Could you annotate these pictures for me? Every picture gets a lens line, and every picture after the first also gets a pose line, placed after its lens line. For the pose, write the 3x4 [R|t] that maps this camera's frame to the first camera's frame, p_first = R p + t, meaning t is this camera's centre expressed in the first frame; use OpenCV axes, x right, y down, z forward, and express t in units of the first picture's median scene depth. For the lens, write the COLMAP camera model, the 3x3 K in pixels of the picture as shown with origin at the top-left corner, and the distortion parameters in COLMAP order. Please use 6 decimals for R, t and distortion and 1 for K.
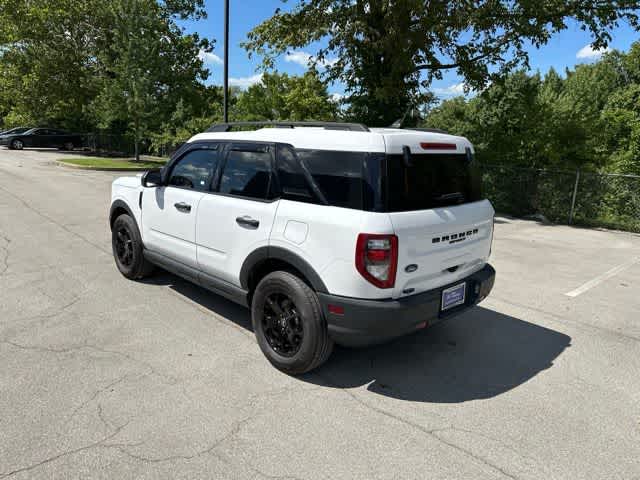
lens RADIAL K [[450.9, 0, 319.4], [0, 450.9, 237.0], [0, 0, 1]] dist [0.032235, -0.034807]
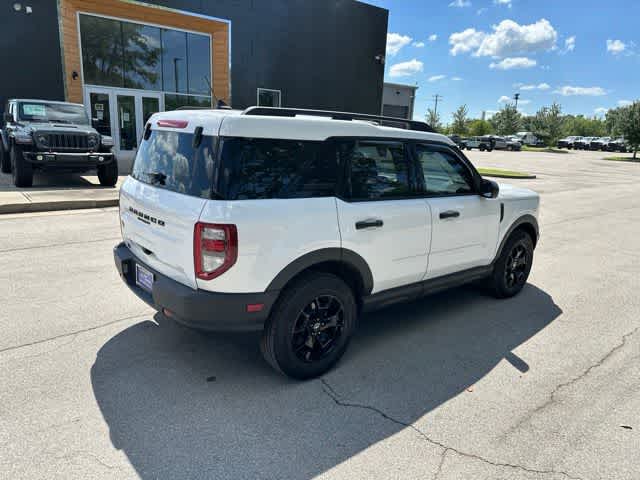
lens RADIAL K [[450.9, 0, 319.4], [0, 450.9, 237.0], [0, 0, 1]] dist [0.032235, -0.034807]
pose [[-0.070901, 0.183933, -0.980378, 0.869217], [-0.252919, 0.947418, 0.196040, -0.173841], [0.964886, 0.261856, -0.020653, 0.974224]]
